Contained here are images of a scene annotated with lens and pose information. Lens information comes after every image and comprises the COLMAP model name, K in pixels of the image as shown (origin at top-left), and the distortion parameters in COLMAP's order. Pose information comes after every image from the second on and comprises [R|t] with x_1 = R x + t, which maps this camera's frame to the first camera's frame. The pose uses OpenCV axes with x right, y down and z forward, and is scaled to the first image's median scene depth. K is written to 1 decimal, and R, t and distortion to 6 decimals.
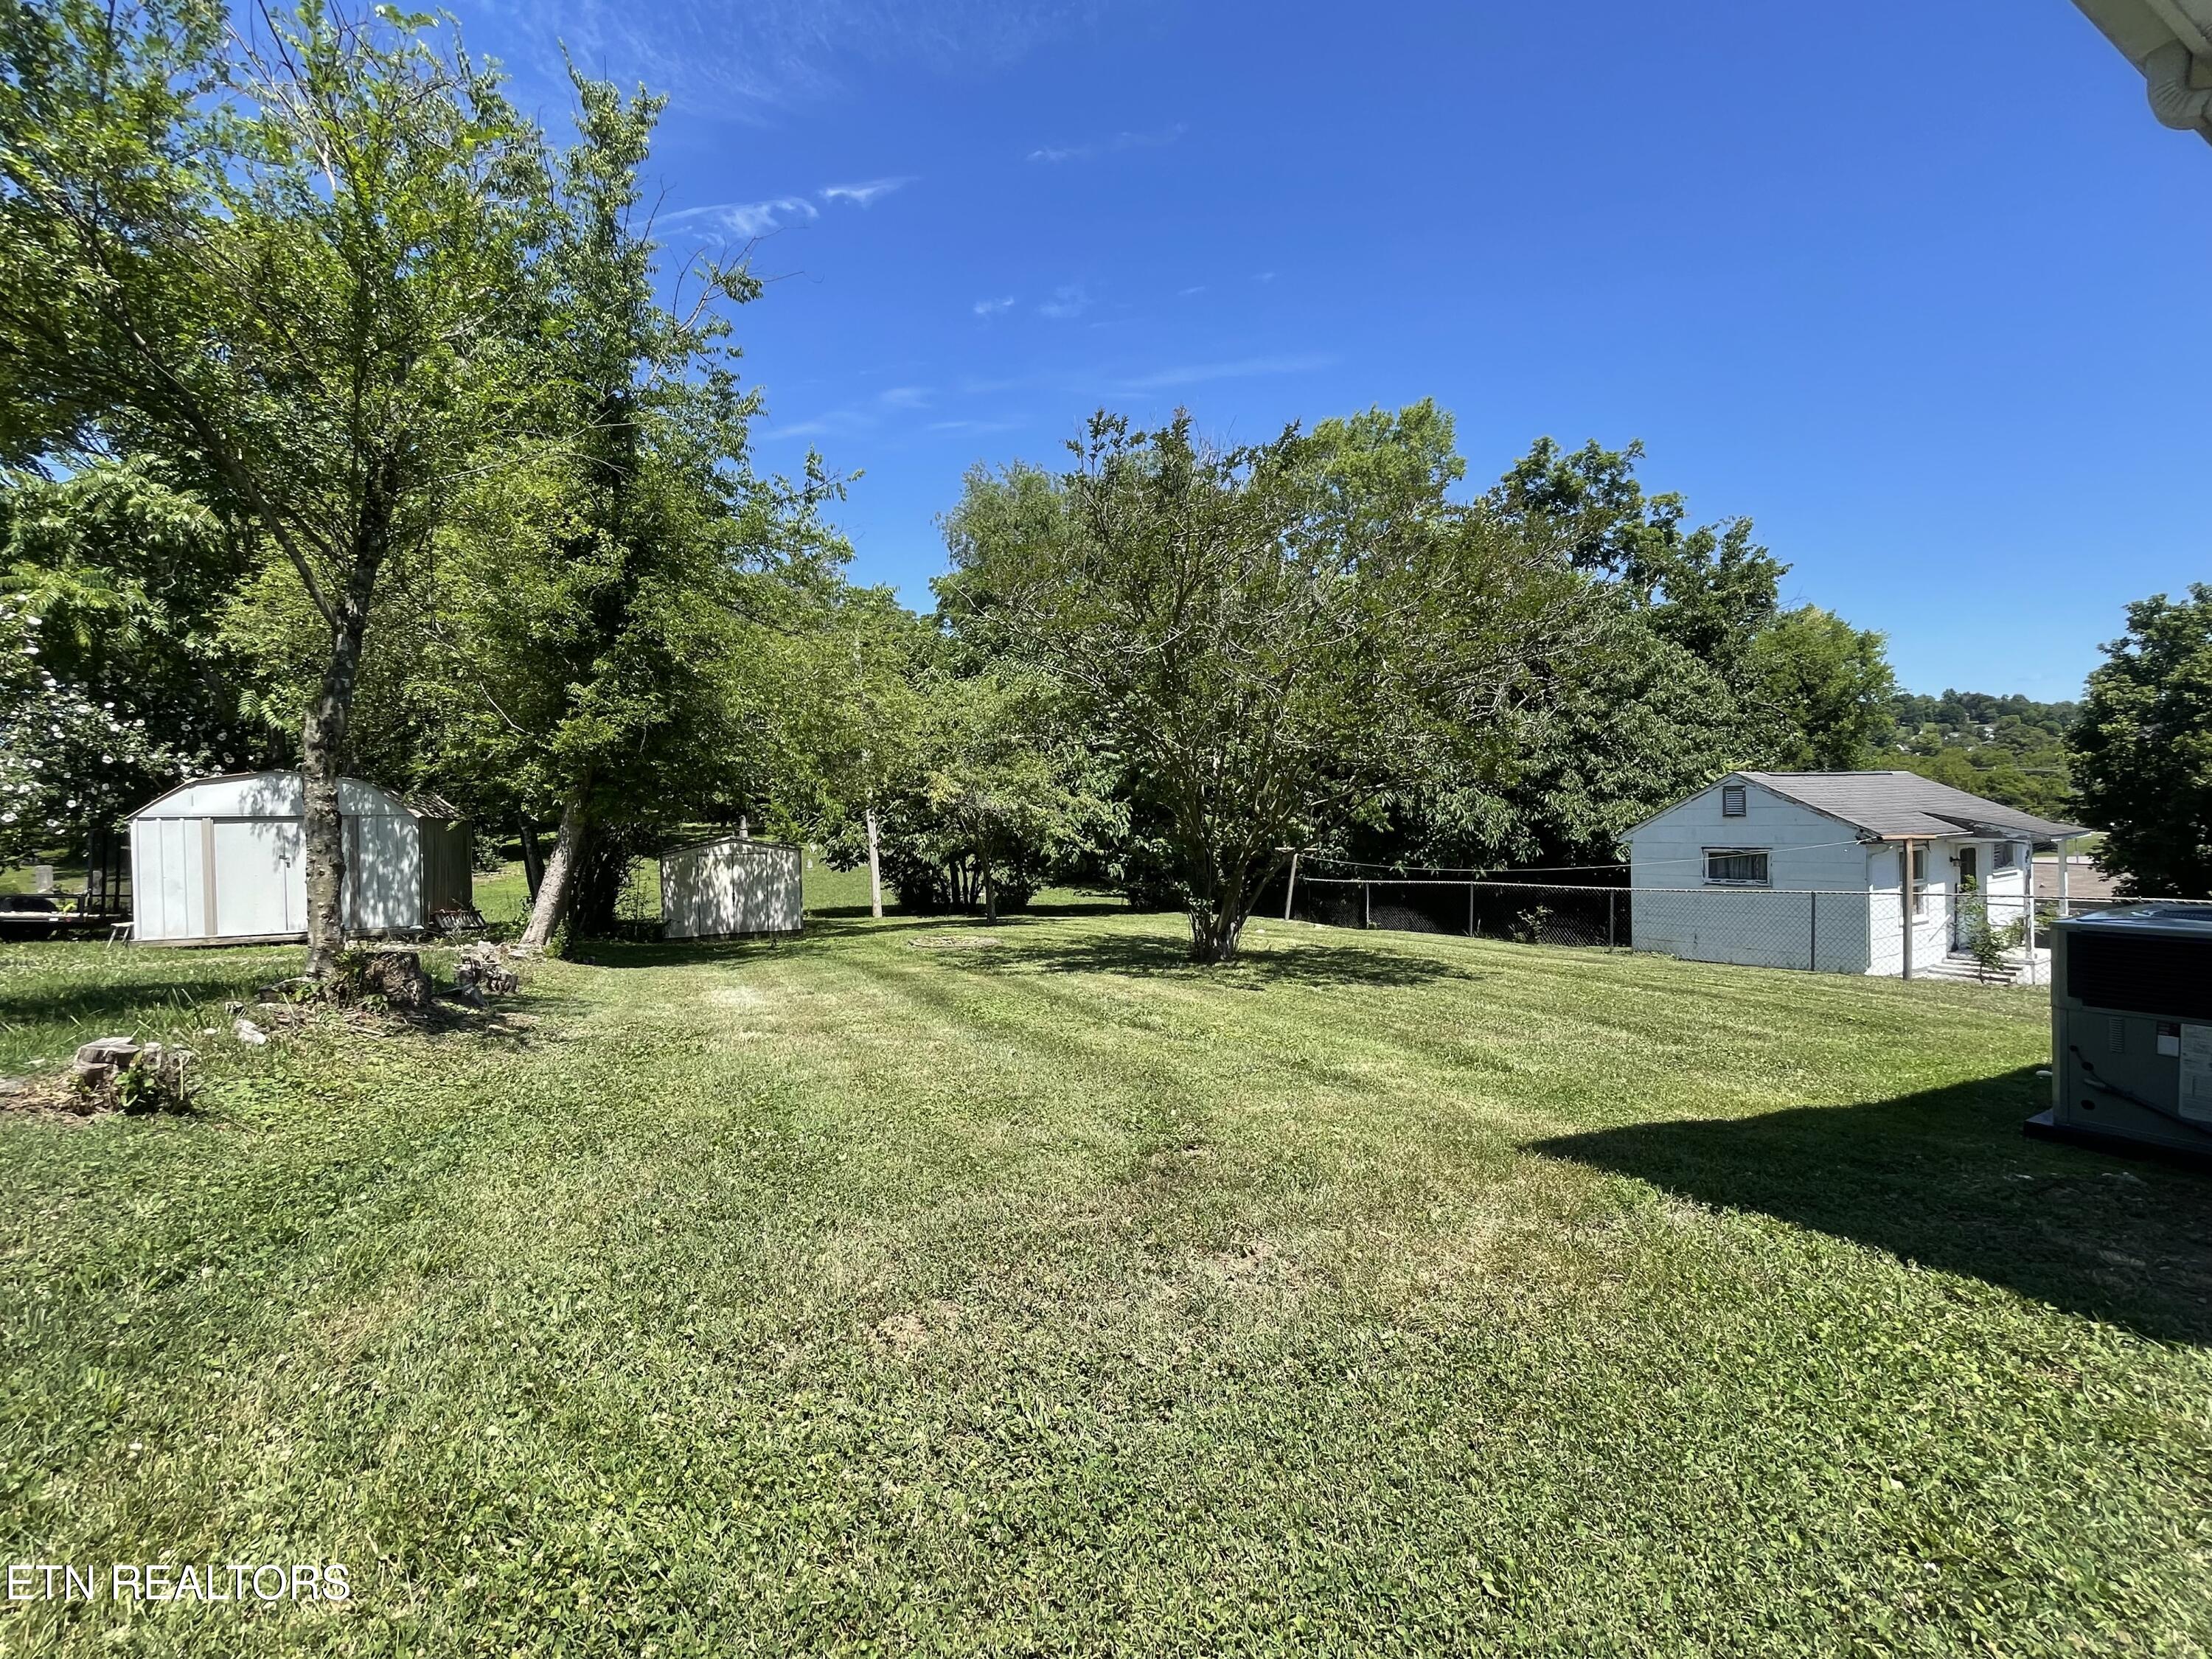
lens RADIAL K [[912.9, 0, 1106.0], [0, 912.9, 829.5], [0, 0, 1]] dist [0.000536, -0.000342]
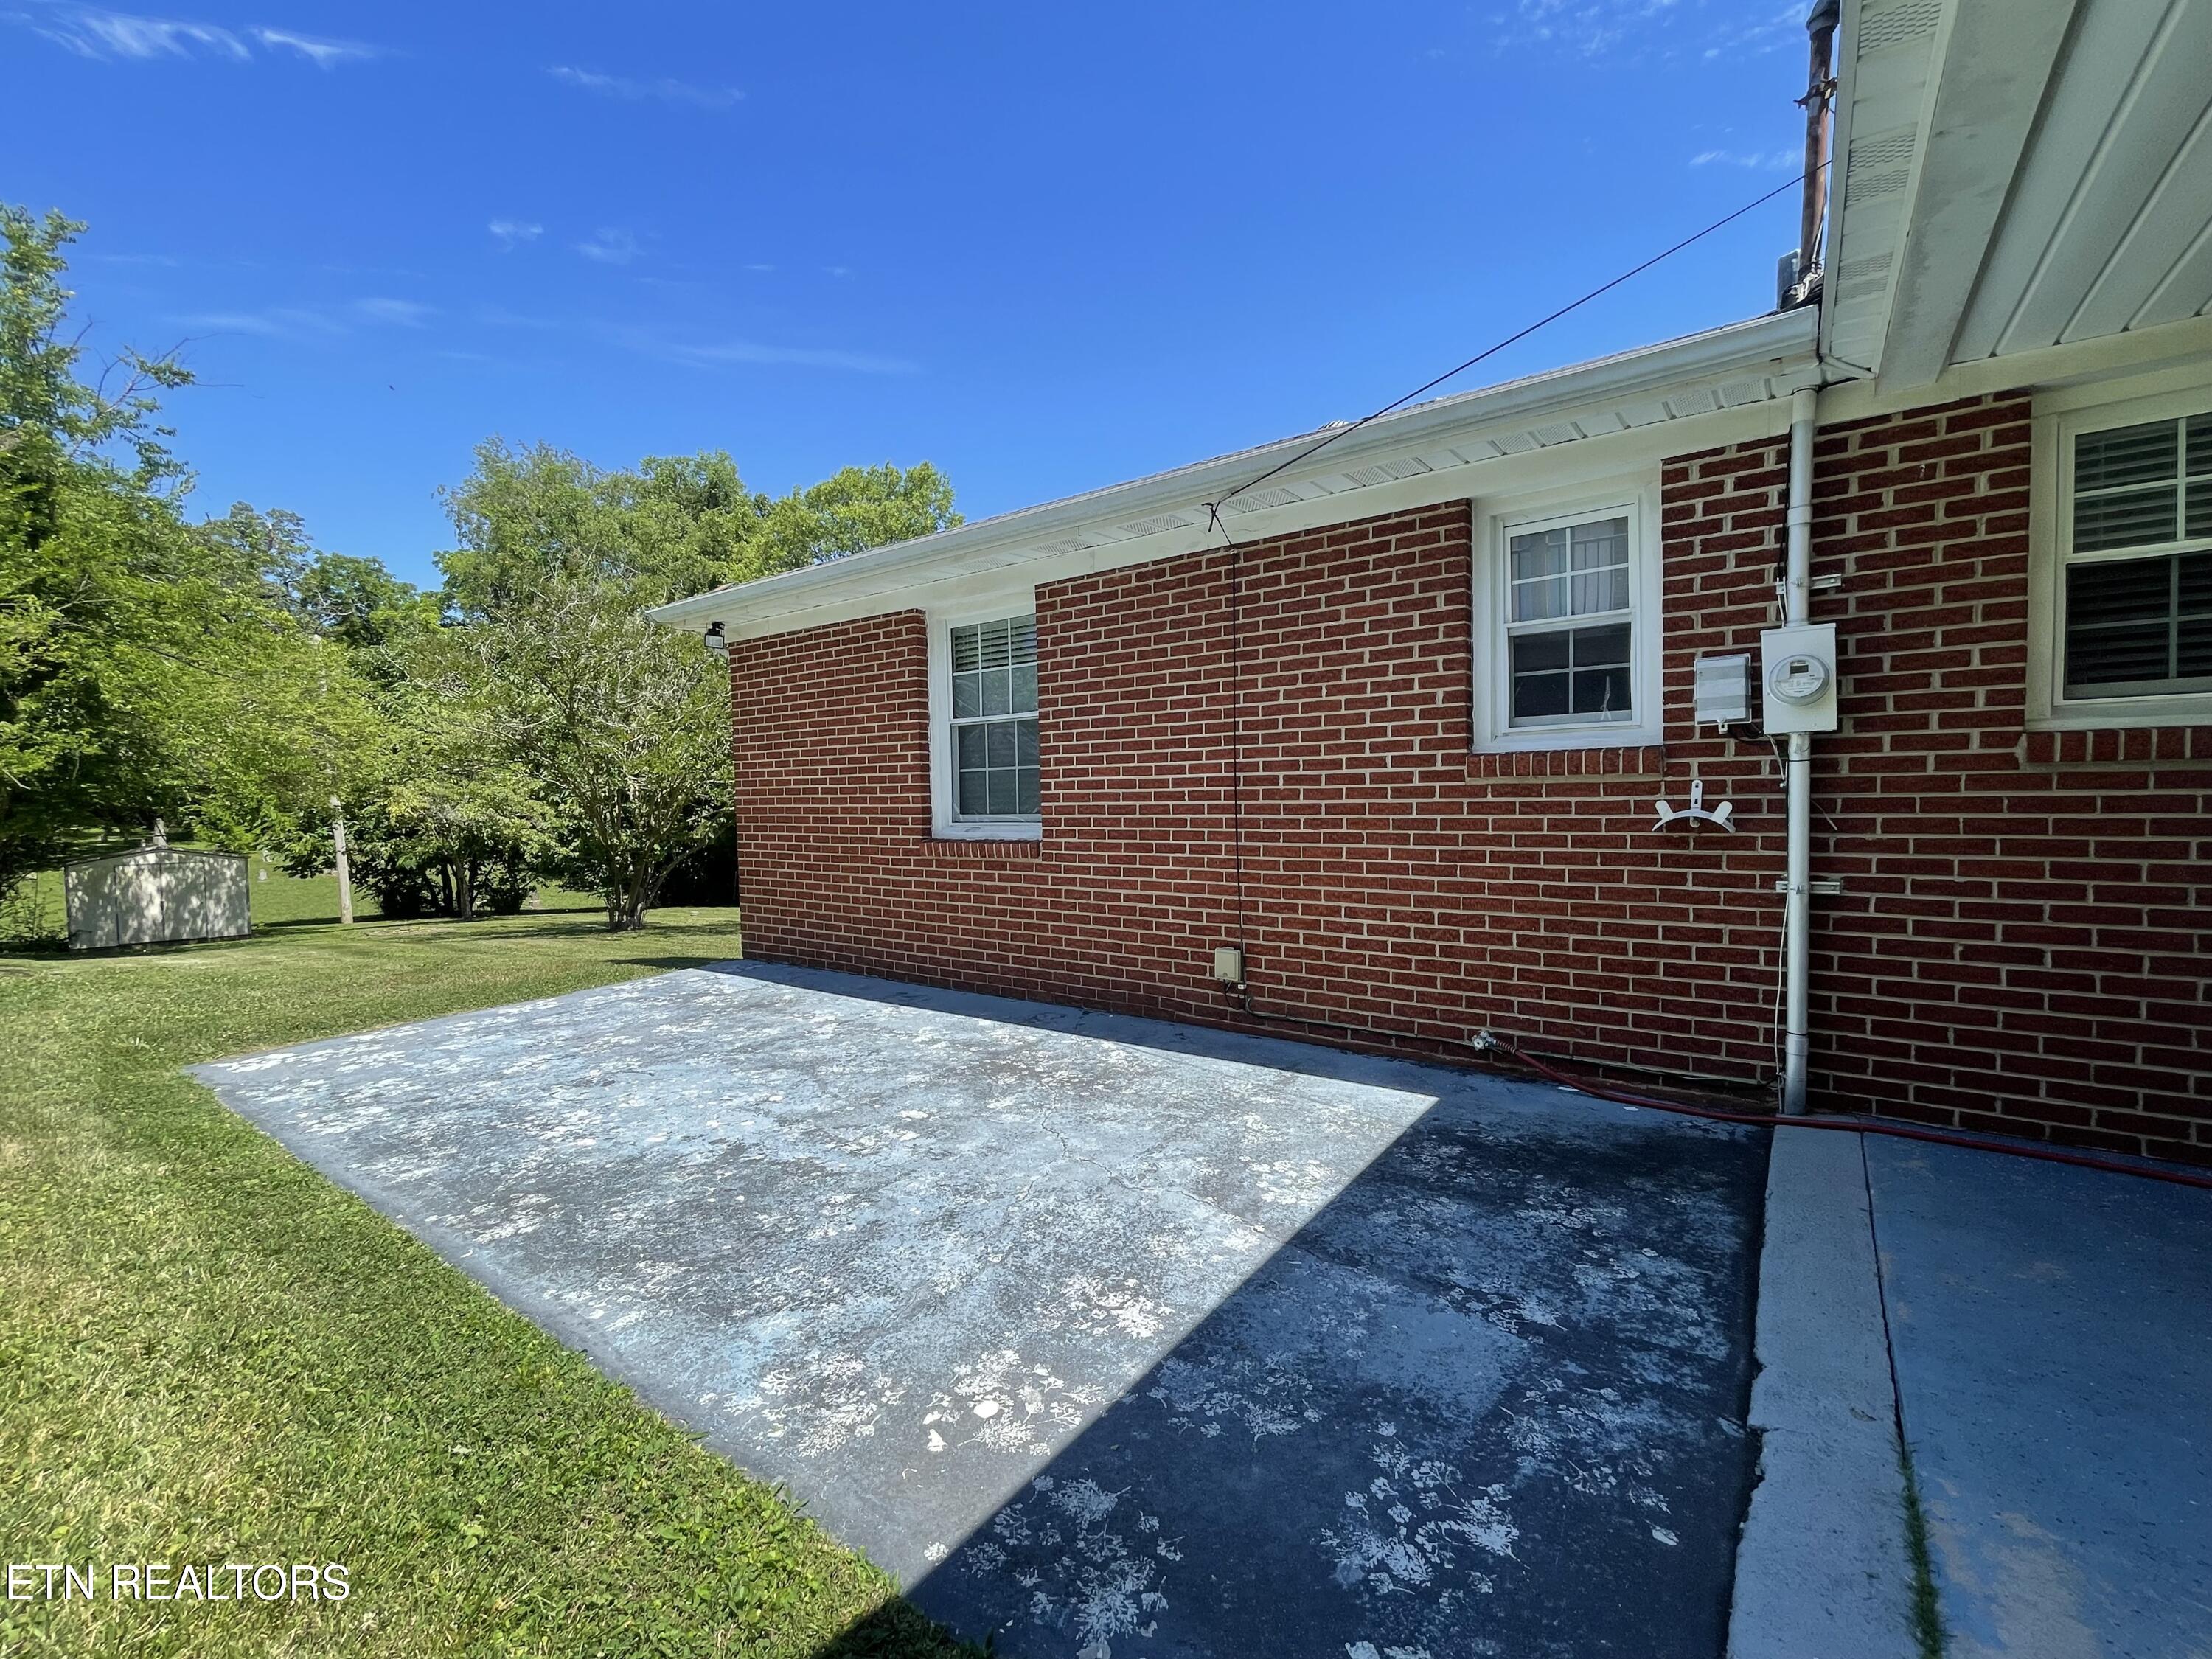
lens RADIAL K [[948.8, 0, 1092.6], [0, 948.8, 844.3], [0, 0, 1]] dist [0.018448, 0.000320]
pose [[0.921578, -0.008714, 0.388096, 0.125781], [0.002763, 0.999870, 0.015889, -0.007304], [-0.388184, -0.013571, 0.921482, -0.376061]]
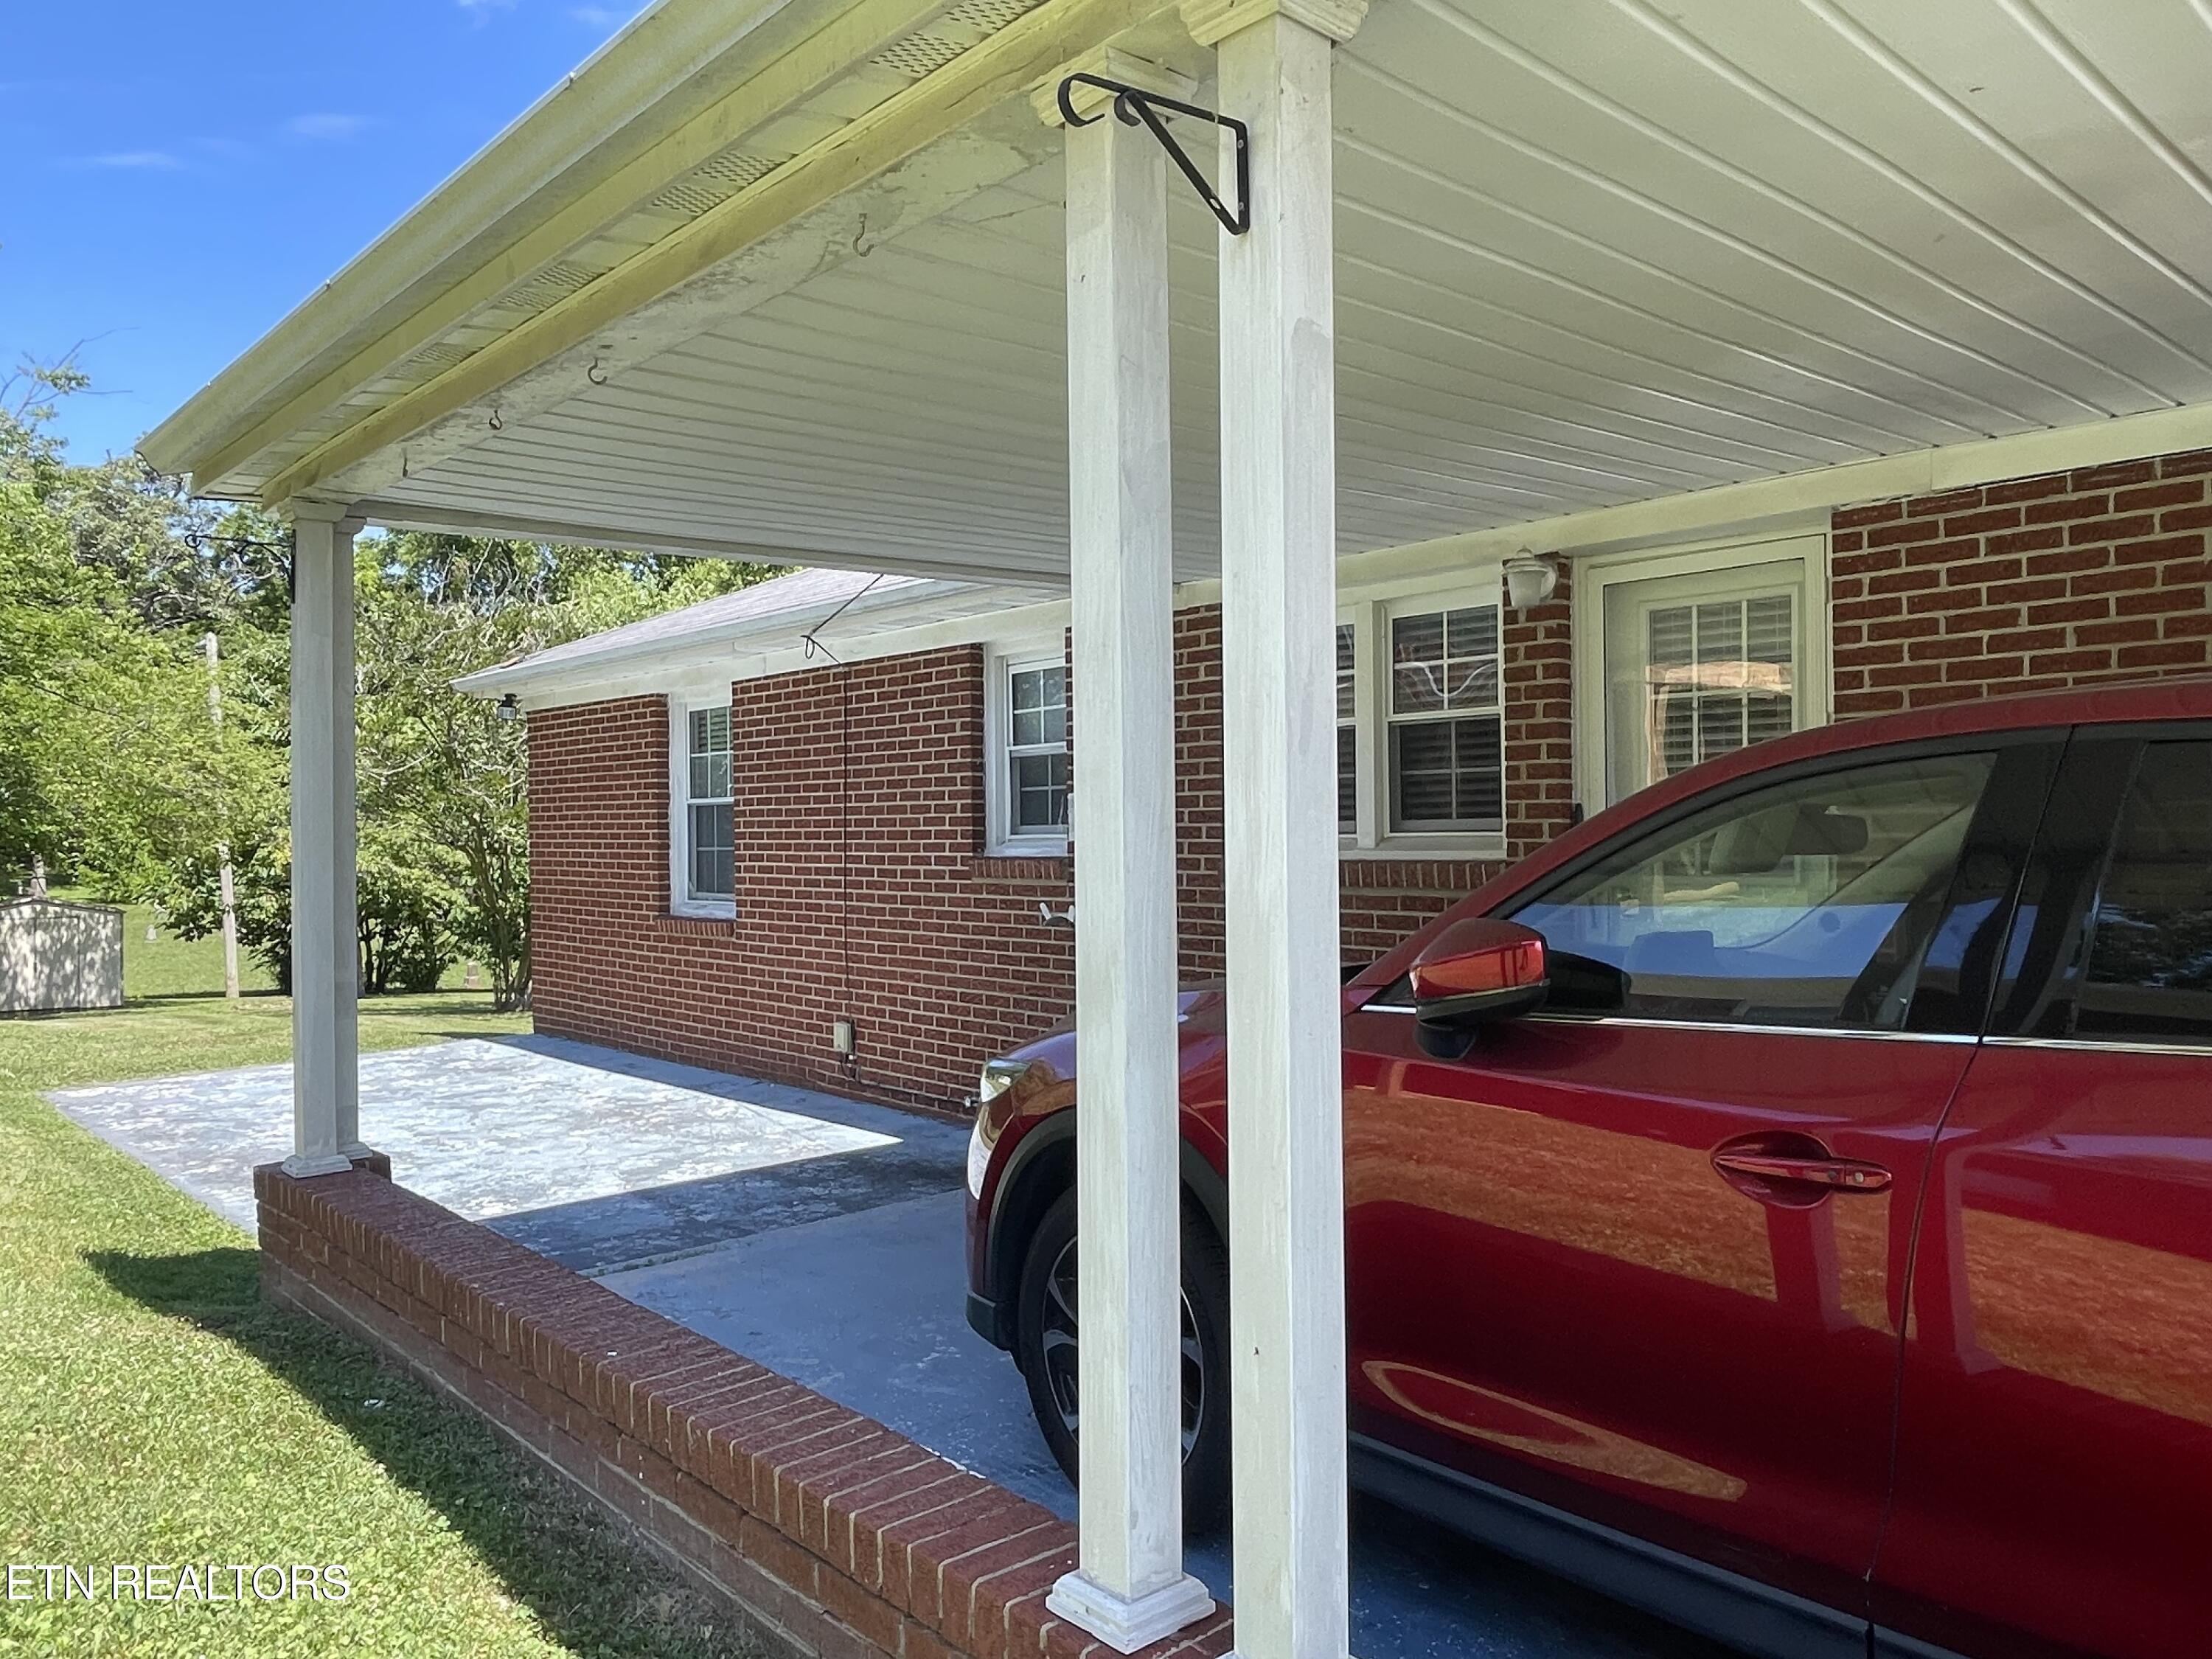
lens RADIAL K [[1619.7, 0, 1111.0], [0, 1619.7, 859.2], [0, 0, 1]] dist [0.011016, -0.008309]
pose [[0.977461, 0.012866, 0.210725, 0.248893], [-0.010695, 0.999877, -0.011435, -0.020798], [-0.210846, 0.008923, 0.977478, -0.682225]]
